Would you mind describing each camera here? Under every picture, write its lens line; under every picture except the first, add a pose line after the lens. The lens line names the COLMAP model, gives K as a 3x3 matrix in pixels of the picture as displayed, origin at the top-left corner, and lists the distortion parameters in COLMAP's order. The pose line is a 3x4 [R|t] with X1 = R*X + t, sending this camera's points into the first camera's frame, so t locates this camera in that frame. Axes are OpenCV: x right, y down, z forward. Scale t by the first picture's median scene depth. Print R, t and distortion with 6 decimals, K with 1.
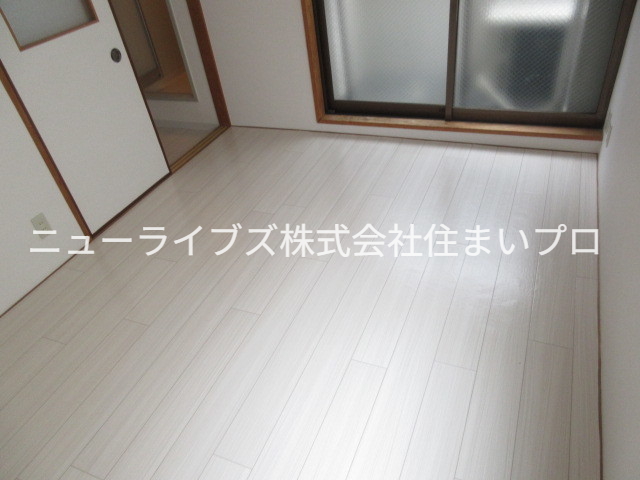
lens RADIAL K [[481.8, 0, 320.0], [0, 481.8, 240.0], [0, 0, 1]] dist [-0.000257, -0.000473]
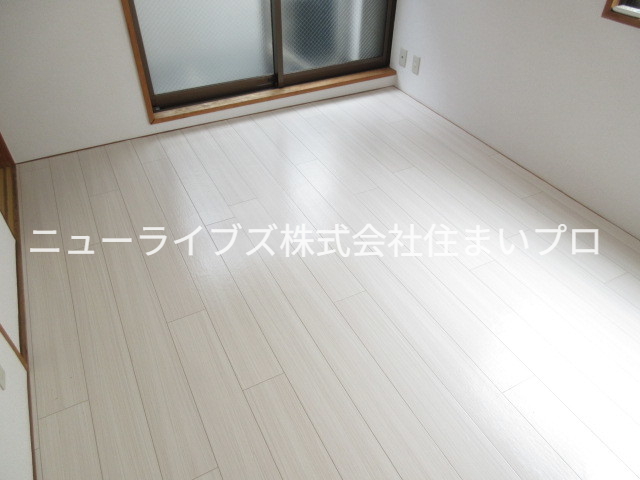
lens RADIAL K [[481.8, 0, 320.0], [0, 481.8, 240.0], [0, 0, 1]] dist [-0.000257, -0.000473]
pose [[0.630323, -0.400147, 0.665263, -0.499278], [0.398003, 0.902309, 0.165628, -0.082640], [-0.666549, 0.160378, 0.728006, 0.212002]]
